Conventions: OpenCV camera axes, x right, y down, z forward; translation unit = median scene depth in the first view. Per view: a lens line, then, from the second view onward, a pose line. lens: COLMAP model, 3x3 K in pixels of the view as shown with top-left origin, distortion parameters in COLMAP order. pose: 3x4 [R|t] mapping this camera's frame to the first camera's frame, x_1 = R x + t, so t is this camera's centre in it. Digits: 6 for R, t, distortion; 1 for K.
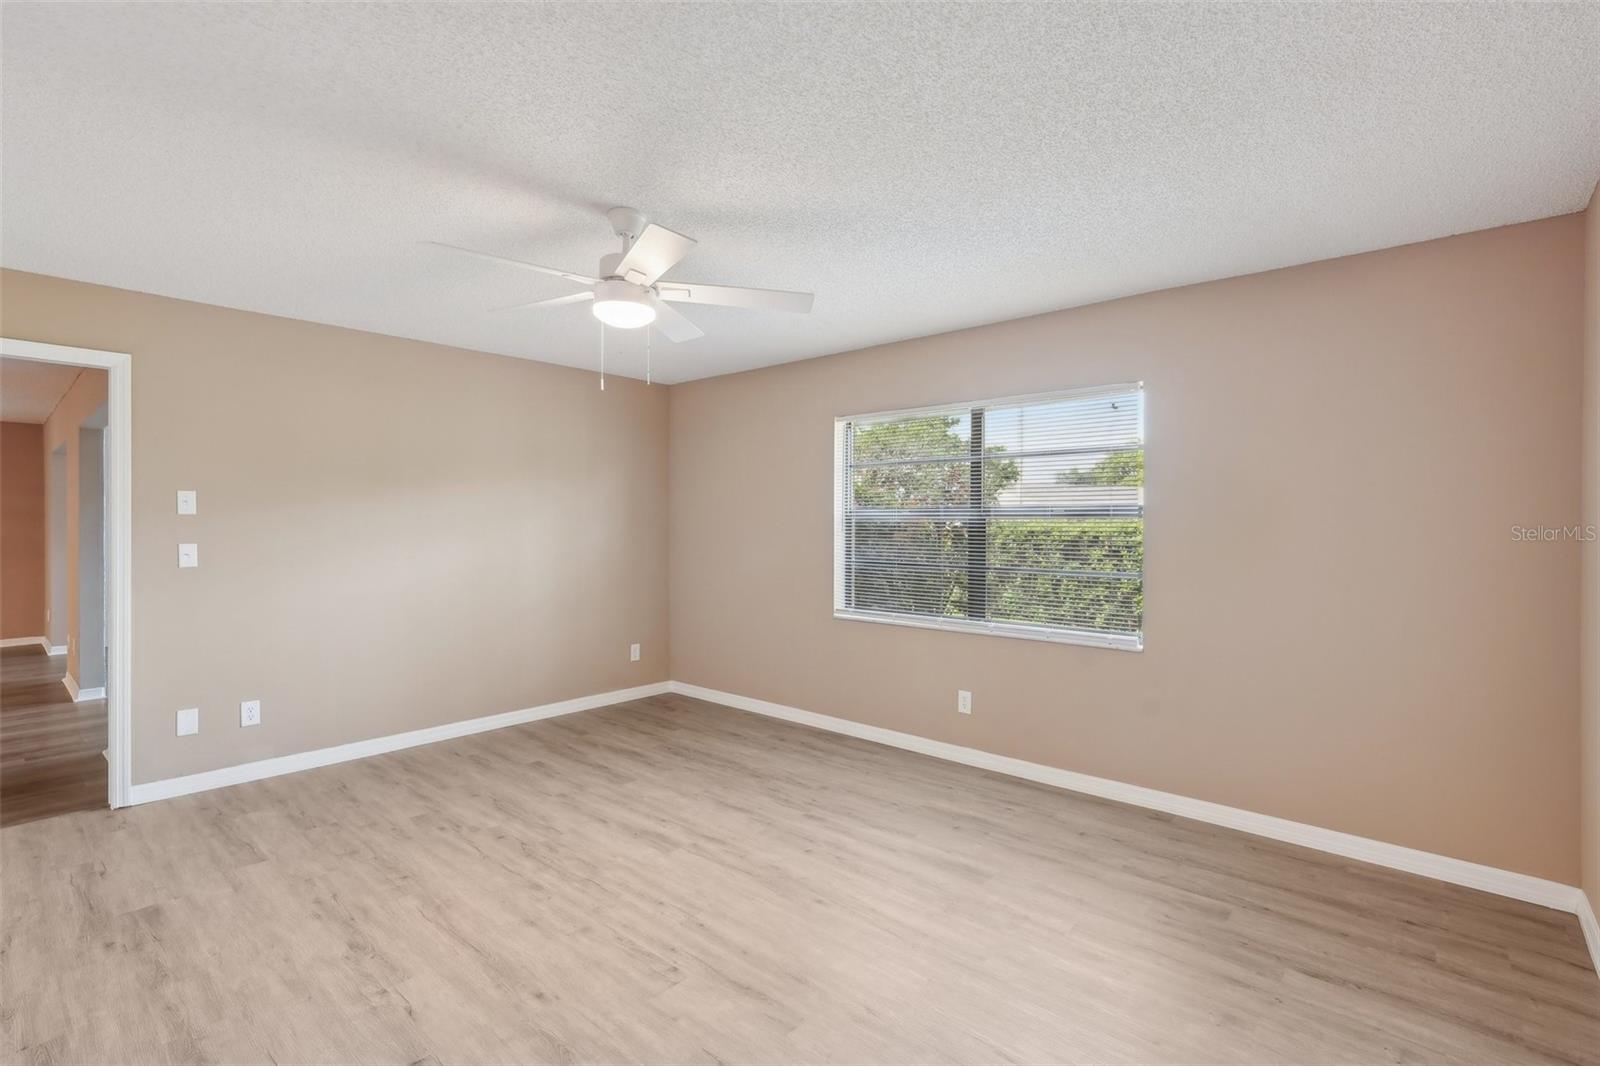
lens RADIAL K [[725.8, 0, 801.4], [0, 725.8, 530.2], [0, 0, 1]] dist [-0.013656, 0.007512]
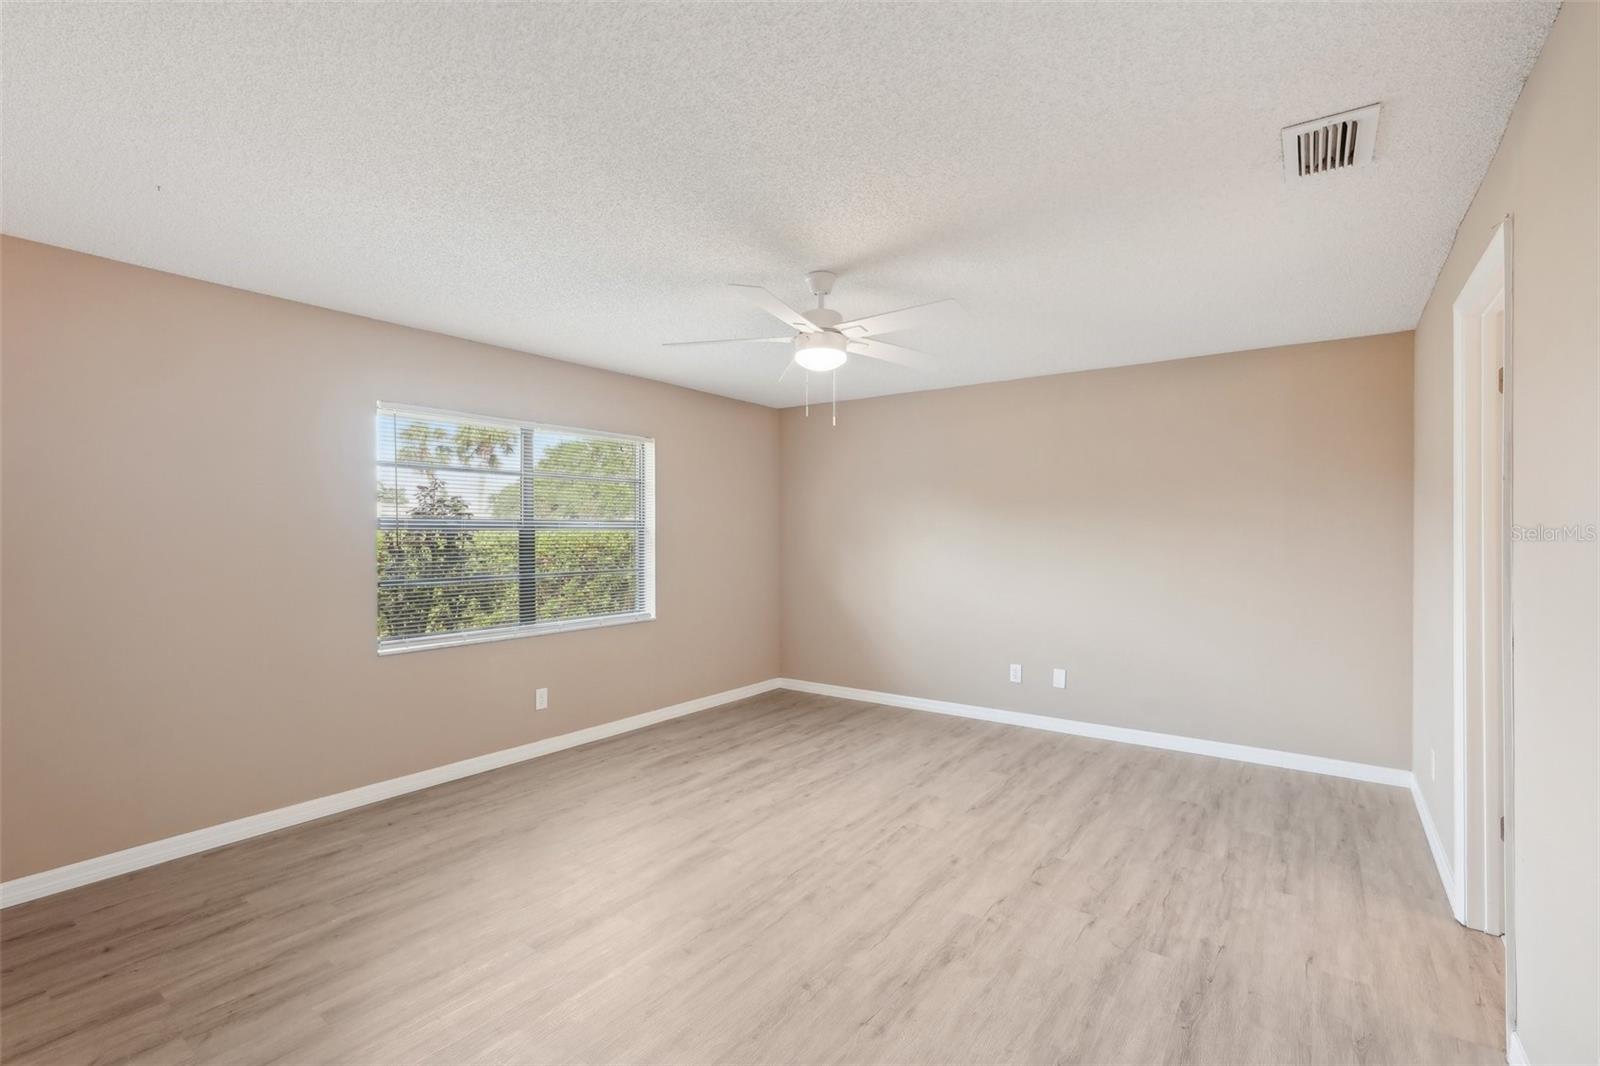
lens RADIAL K [[725.8, 0, 801.4], [0, 725.8, 530.2], [0, 0, 1]] dist [-0.013656, 0.007512]
pose [[-0.090210, 0.001273, 0.995922, -1.239192], [0.010856, 0.999941, -0.000295, -0.010739], [-0.995864, 0.010785, -0.090219, 0.999694]]
